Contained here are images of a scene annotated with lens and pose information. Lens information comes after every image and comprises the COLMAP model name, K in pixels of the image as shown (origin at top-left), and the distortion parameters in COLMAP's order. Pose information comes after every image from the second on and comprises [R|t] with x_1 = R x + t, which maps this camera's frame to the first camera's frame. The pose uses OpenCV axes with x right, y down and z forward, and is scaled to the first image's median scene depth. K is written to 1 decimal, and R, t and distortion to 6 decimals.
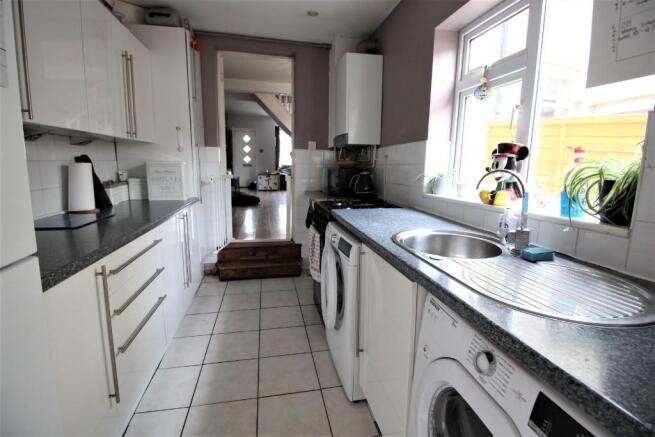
lens RADIAL K [[305.7, 0, 327.6], [0, 305.7, 217.6], [0, 0, 1]] dist [-0.016376, -0.000351]
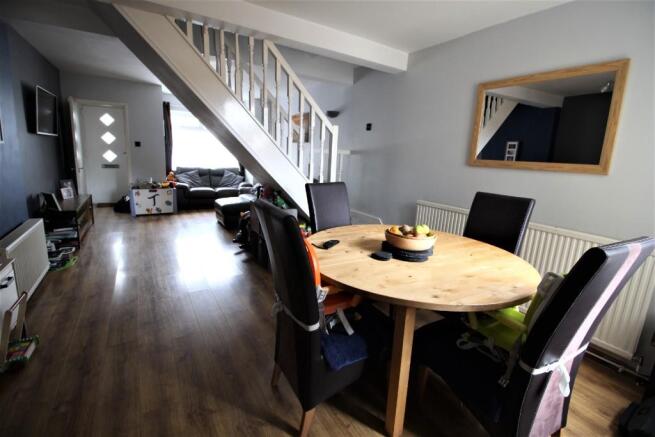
lens RADIAL K [[305.7, 0, 327.4], [0, 305.7, 209.2], [0, 0, 1]] dist [-0.016376, -0.000351]
pose [[0.941864, -0.034074, 0.334263, -0.076141], [0.025775, 0.999240, 0.029233, -0.102313], [-0.335005, -0.018917, 0.942026, 0.343051]]
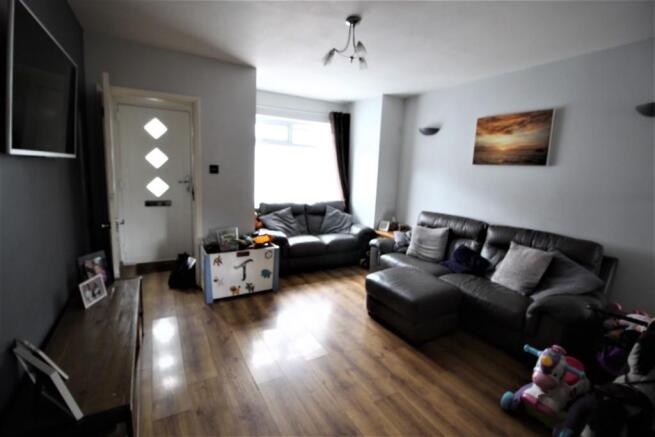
lens RADIAL K [[305.7, 0, 330.3], [0, 305.7, 211.5], [0, 0, 1]] dist [-0.016376, -0.000351]
pose [[0.949403, -0.022791, 0.313233, -0.194925], [0.027722, 0.999552, -0.011296, -0.161590], [-0.312835, 0.019407, 0.949609, 0.637819]]
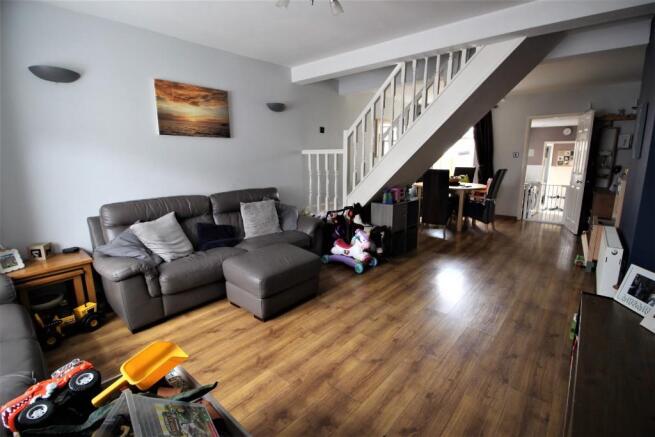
lens RADIAL K [[305.7, 0, 328.5], [0, 305.7, 215.8], [0, 0, 1]] dist [-0.016376, -0.000351]
pose [[-0.610144, -0.164970, 0.774925, -0.267928], [0.124867, 0.945836, 0.299670, -0.206100], [-0.782389, 0.279604, -0.556497, 0.958891]]
